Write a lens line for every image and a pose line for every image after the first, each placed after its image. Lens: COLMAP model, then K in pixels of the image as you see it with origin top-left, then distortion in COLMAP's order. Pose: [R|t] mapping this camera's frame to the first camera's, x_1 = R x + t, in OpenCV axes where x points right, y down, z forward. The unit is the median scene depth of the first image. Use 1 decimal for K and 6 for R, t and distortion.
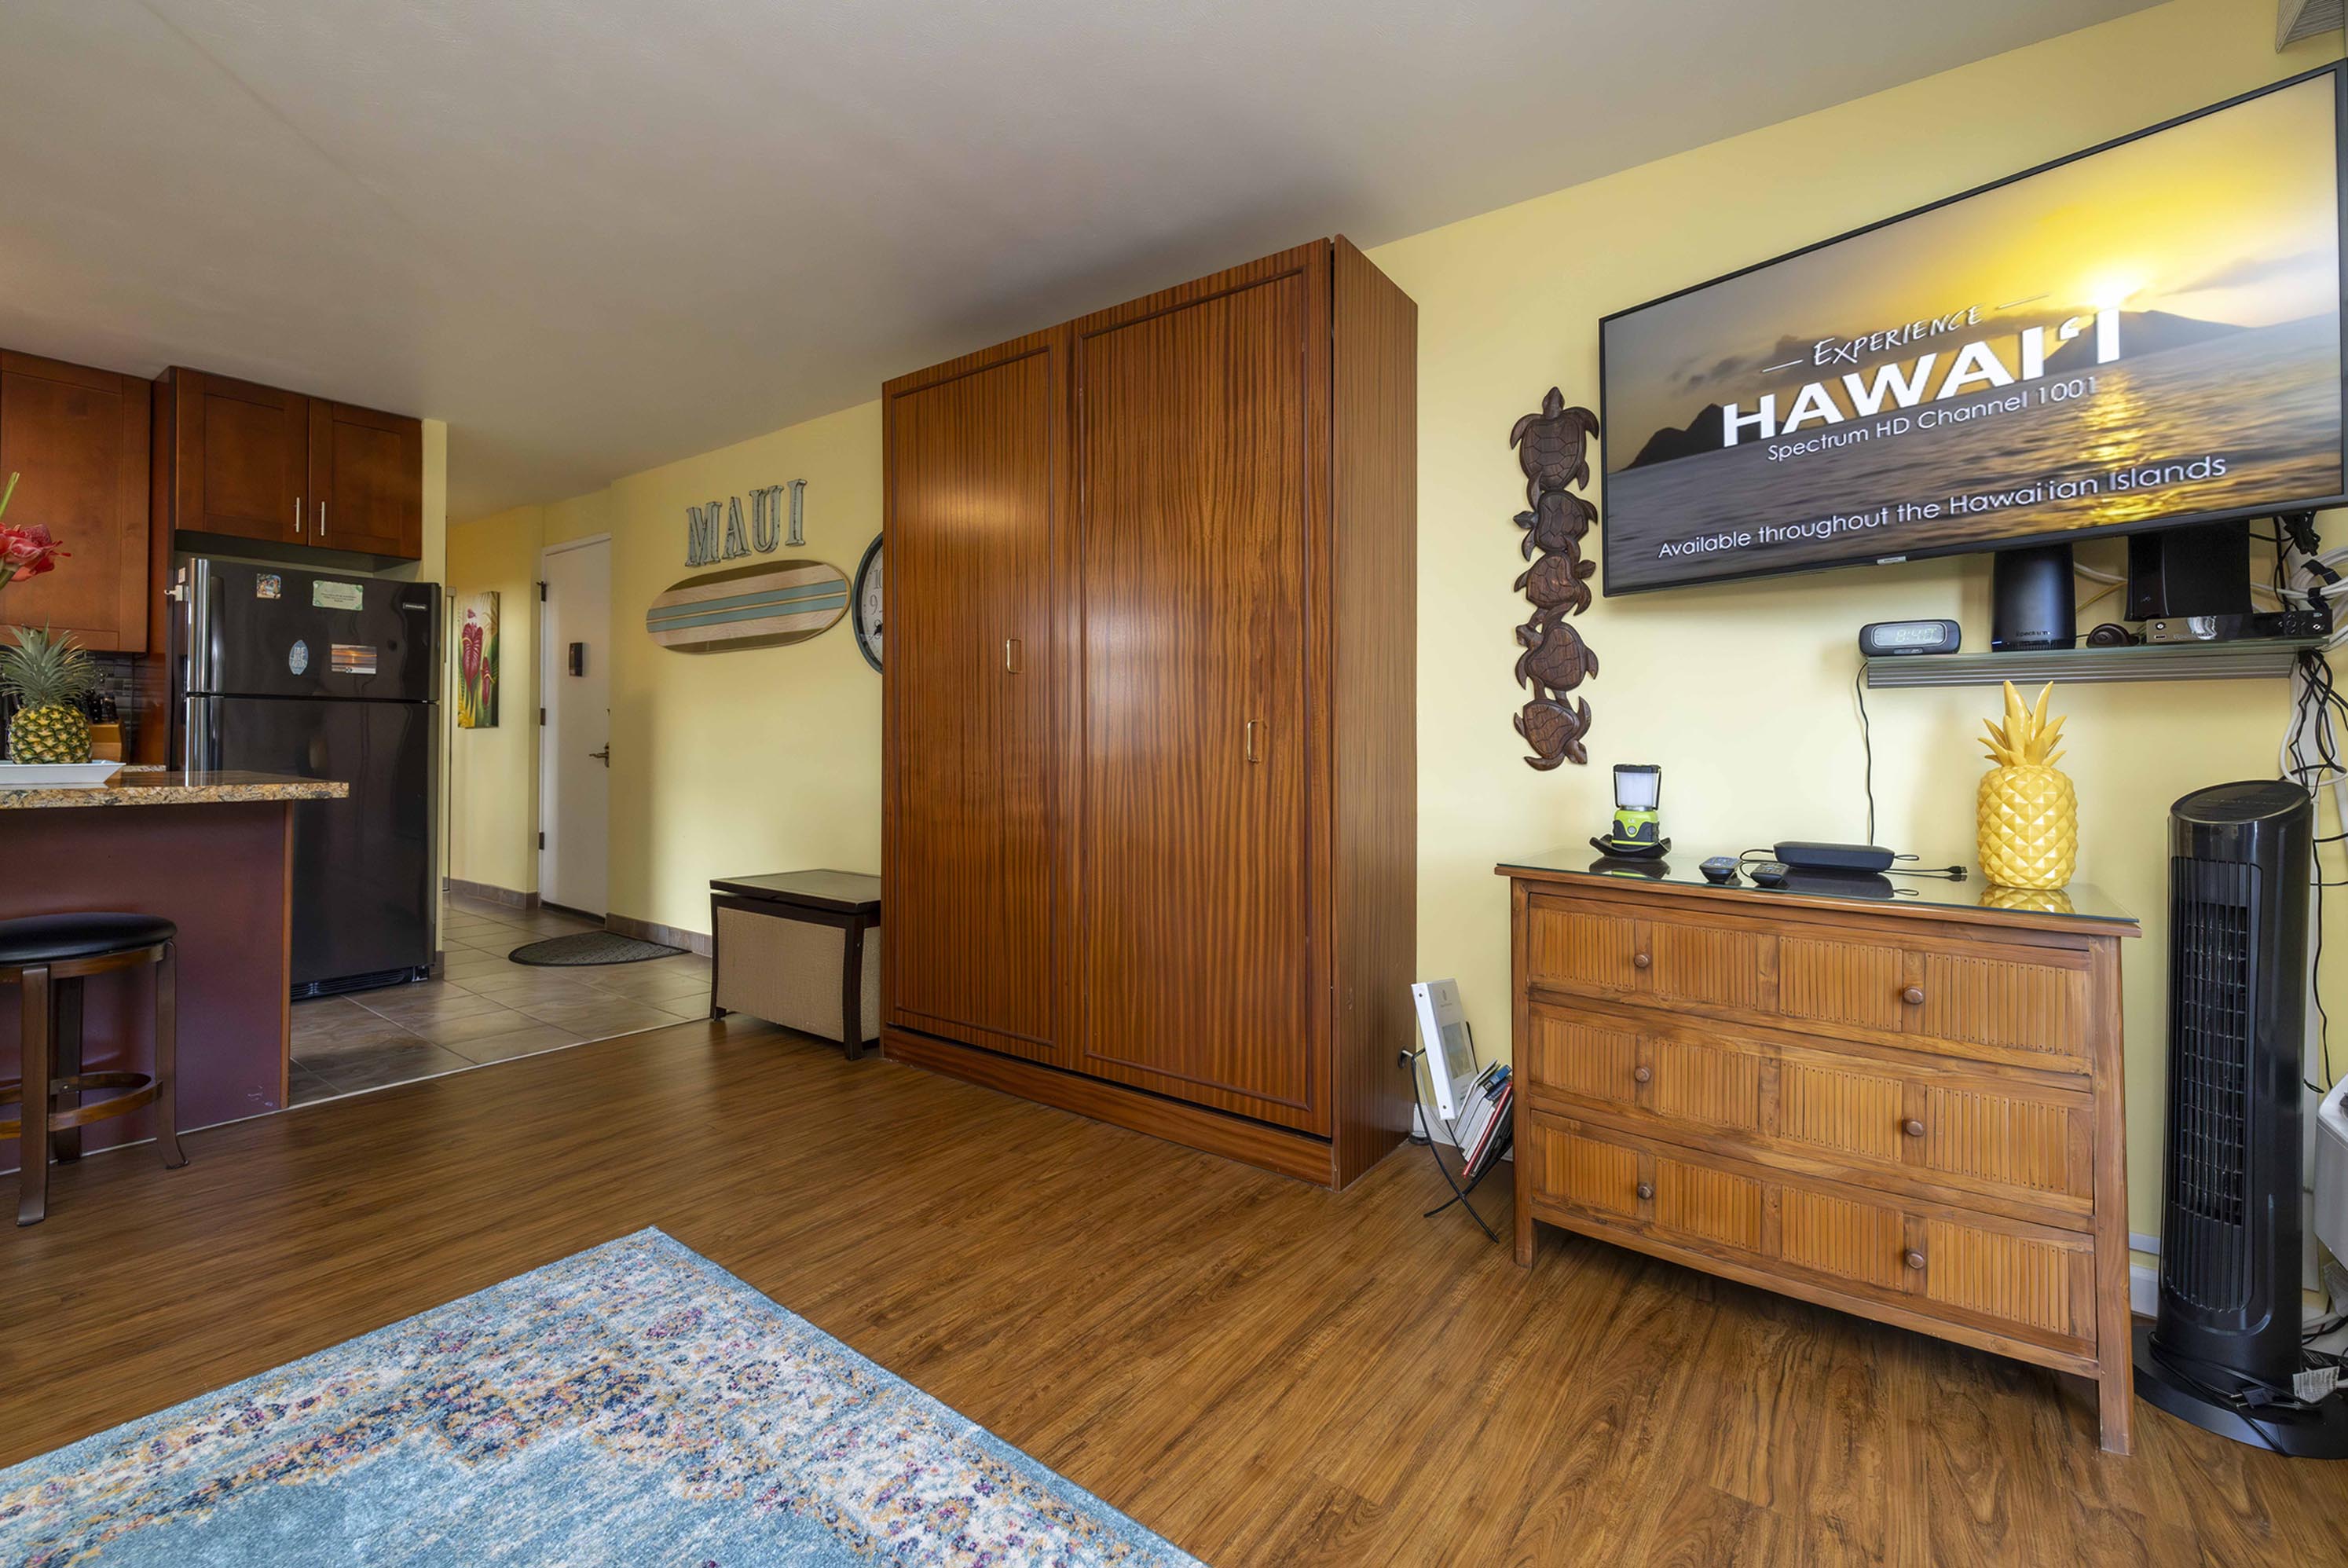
lens RADIAL K [[988.5, 0, 1168.0], [0, 988.5, 737.3], [0, 0, 1]] dist [0.000126, 0.000080]
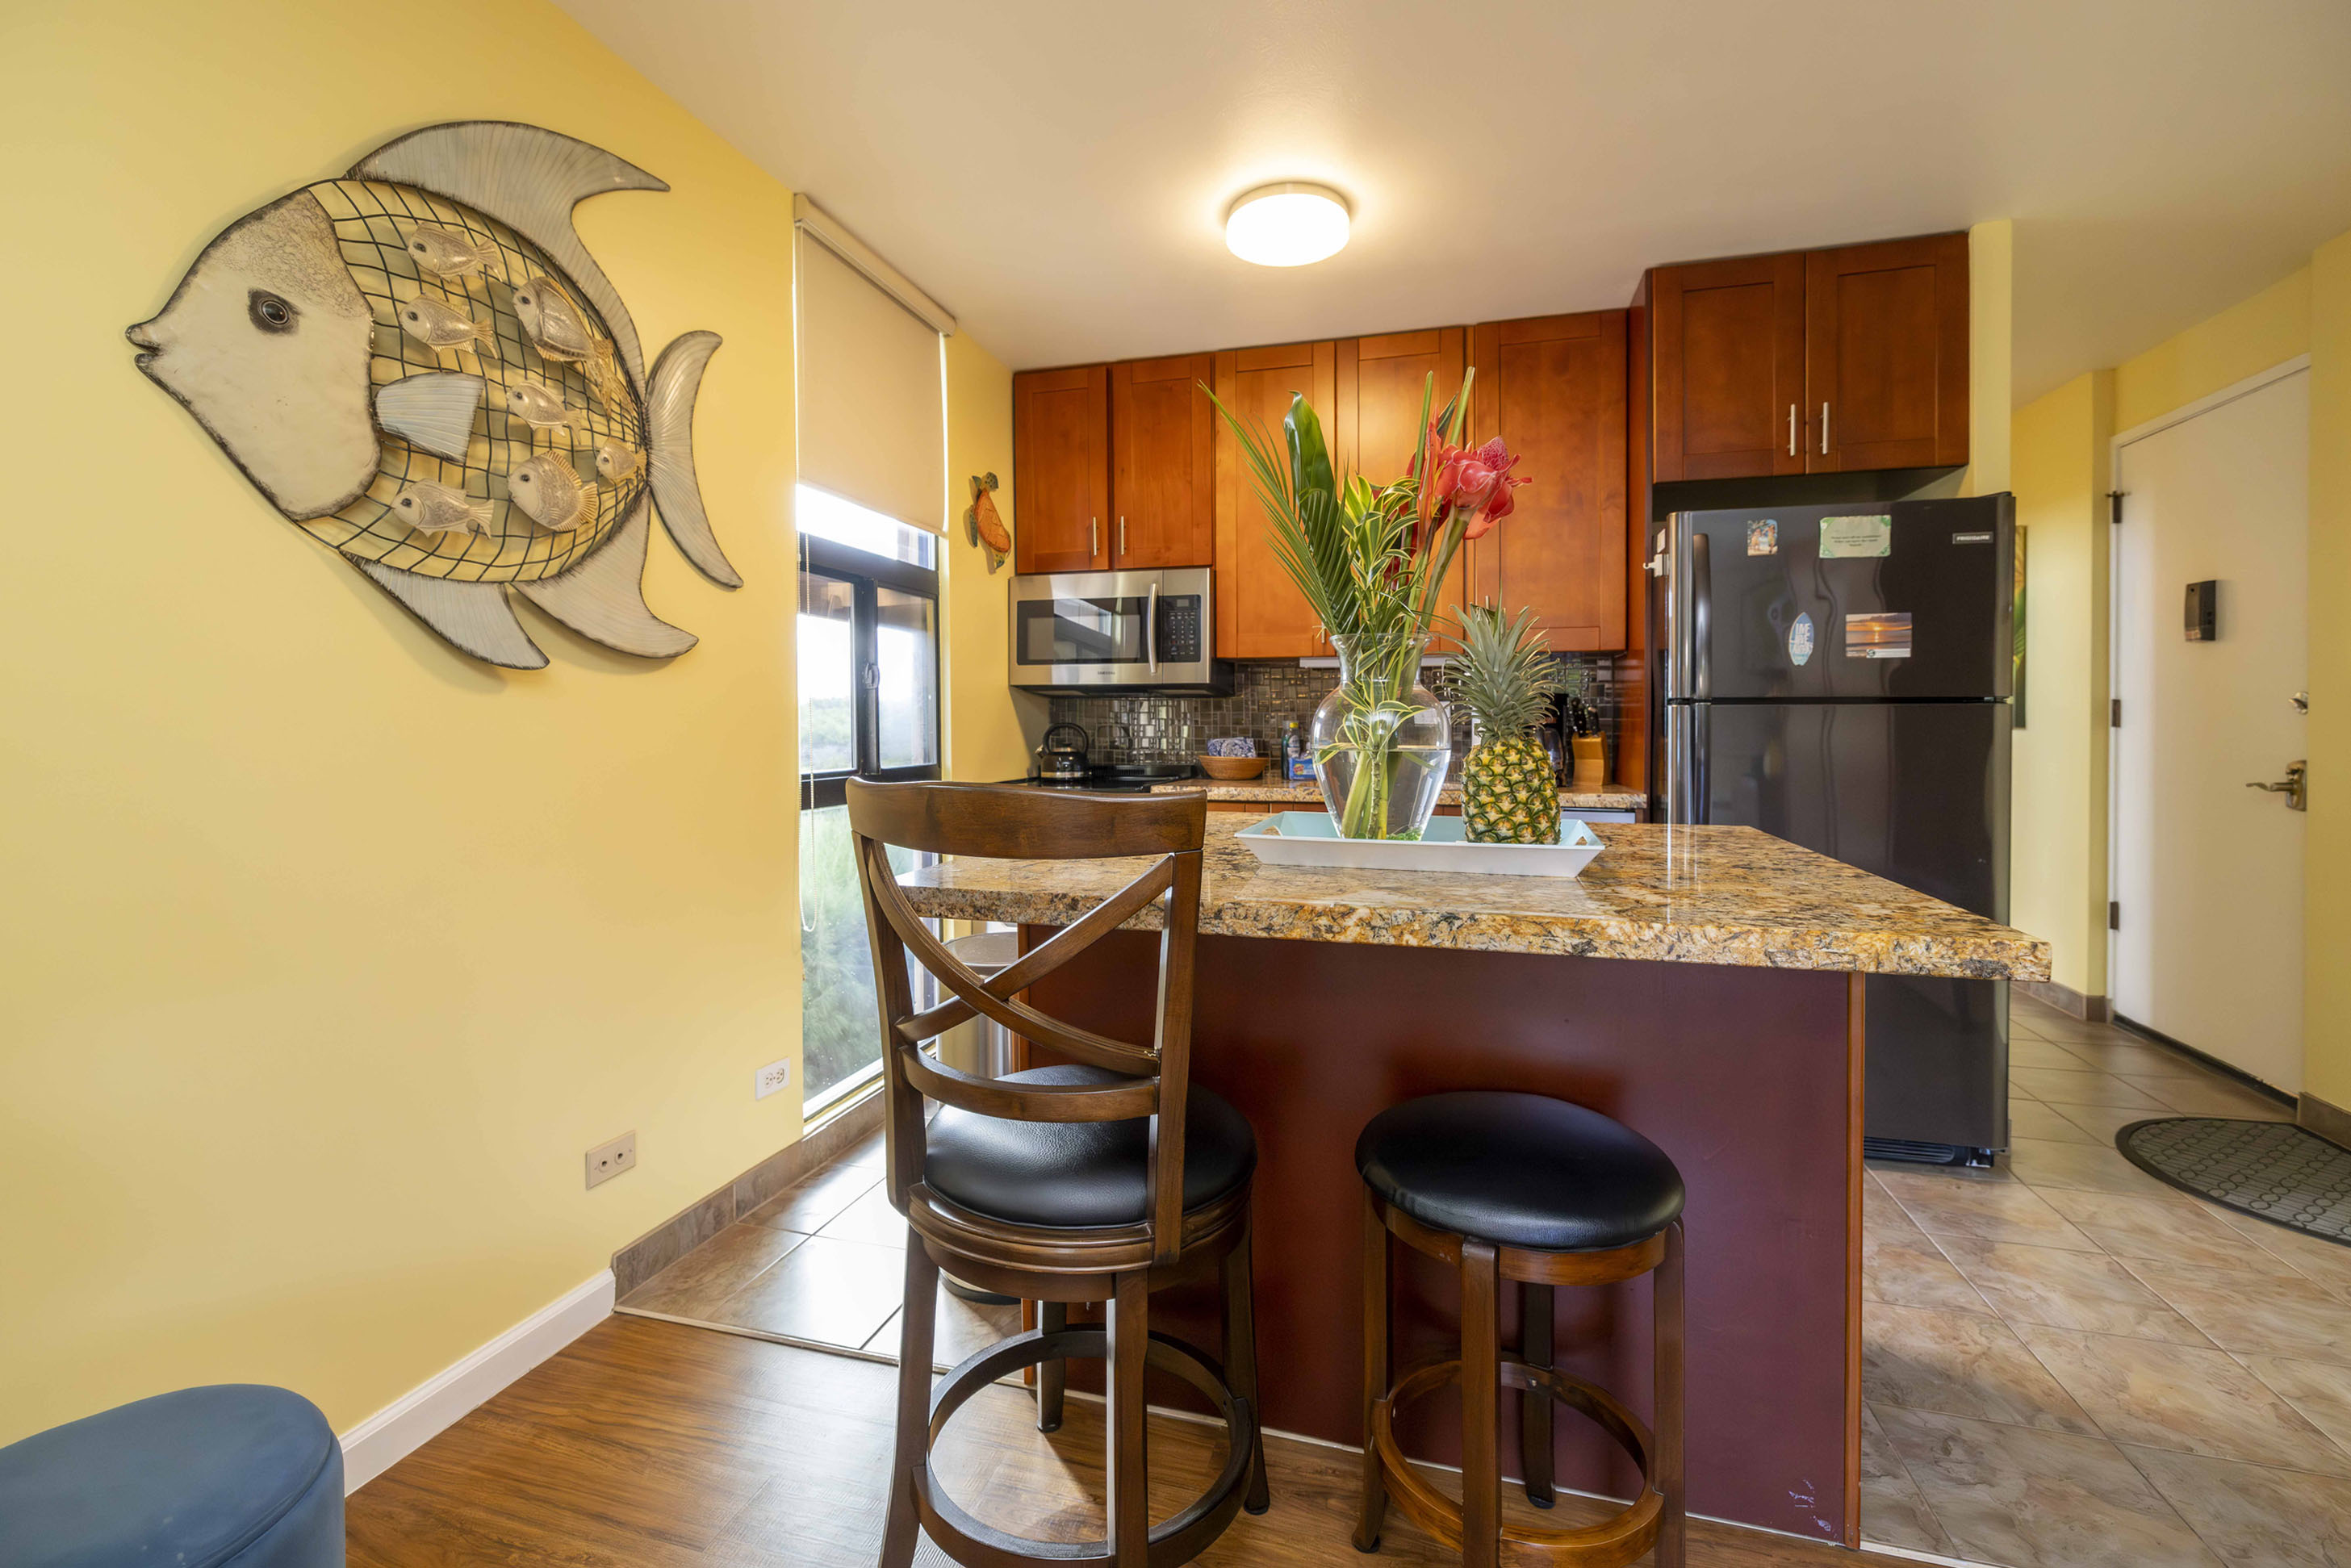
lens RADIAL K [[1020.6, 0, 1183.7], [0, 1020.6, 737.5], [0, 0, 1]] dist [0.001474, 0.000274]
pose [[0.356914, 0.003823, -0.934130, -0.396596], [0.009113, 0.999930, 0.007574, -0.024647], [0.934093, -0.011216, 0.356854, 0.378197]]
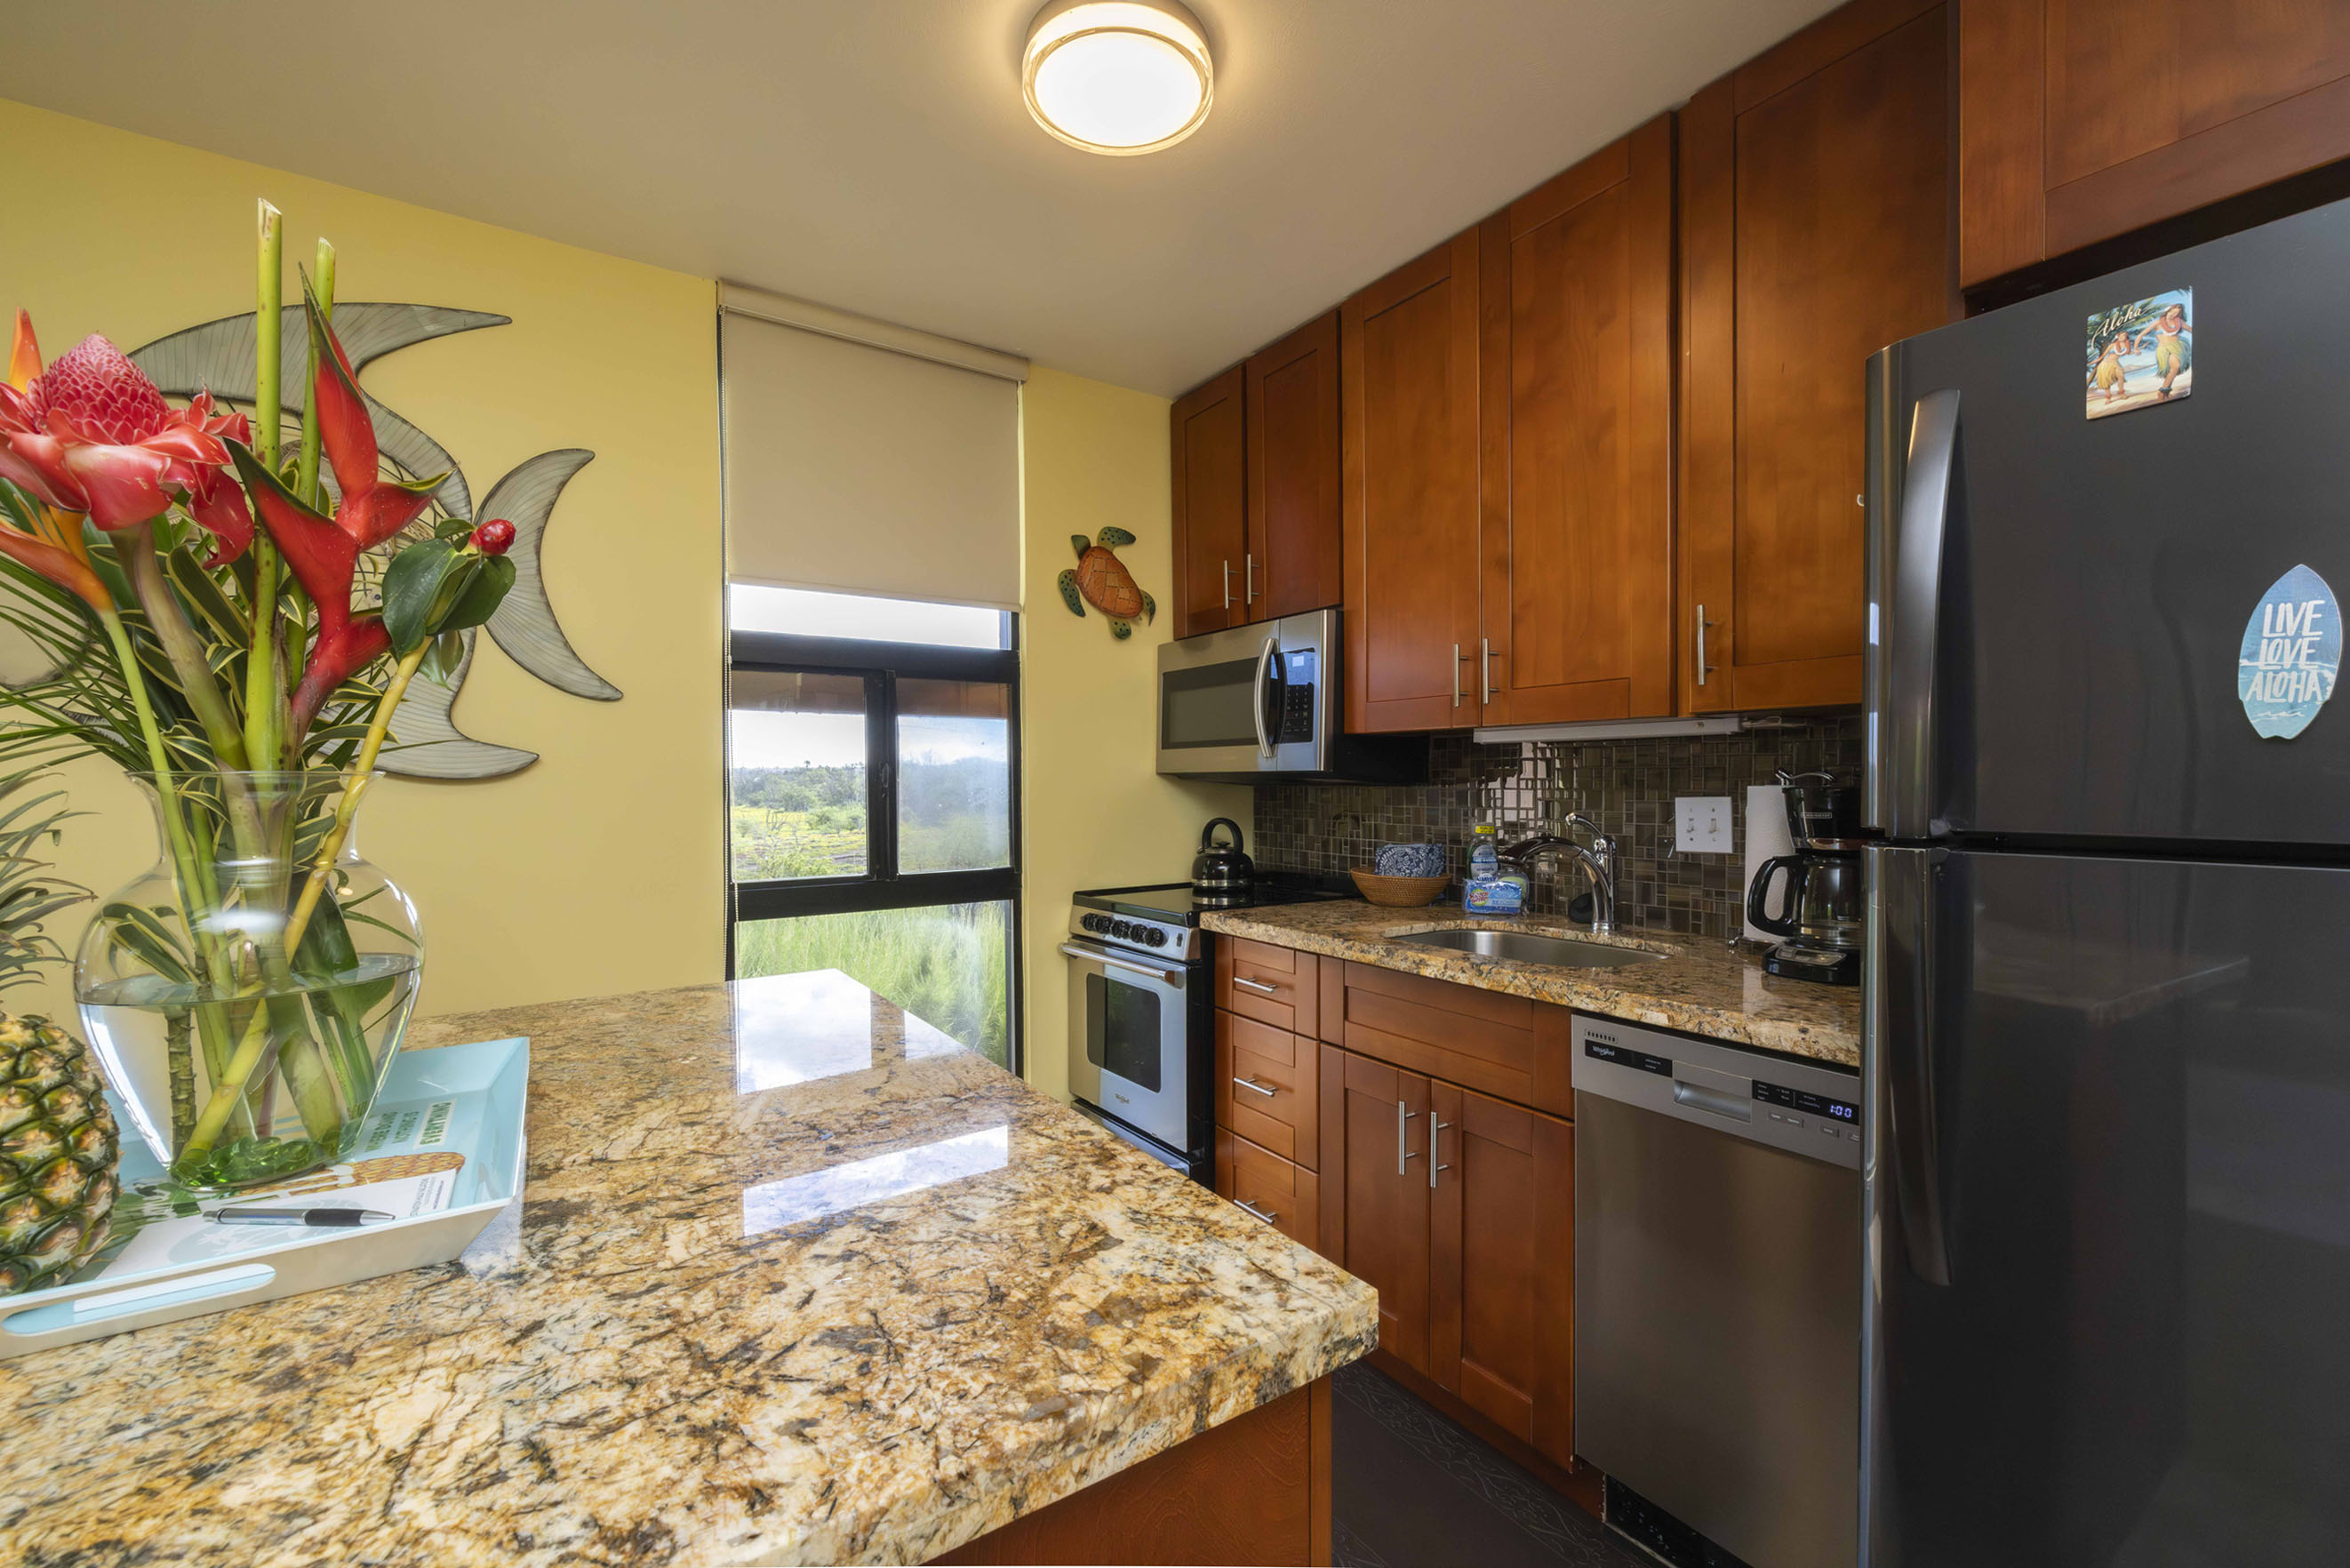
lens RADIAL K [[991.1, 0, 1179.1], [0, 991.1, 798.3], [0, 0, 1]] dist [-0.000037, 0.000077]
pose [[-0.337312, 0.011051, -0.941328, -0.623475], [0.008761, 0.999925, 0.008600, -0.056080], [0.941352, -0.005346, -0.337384, 0.868999]]
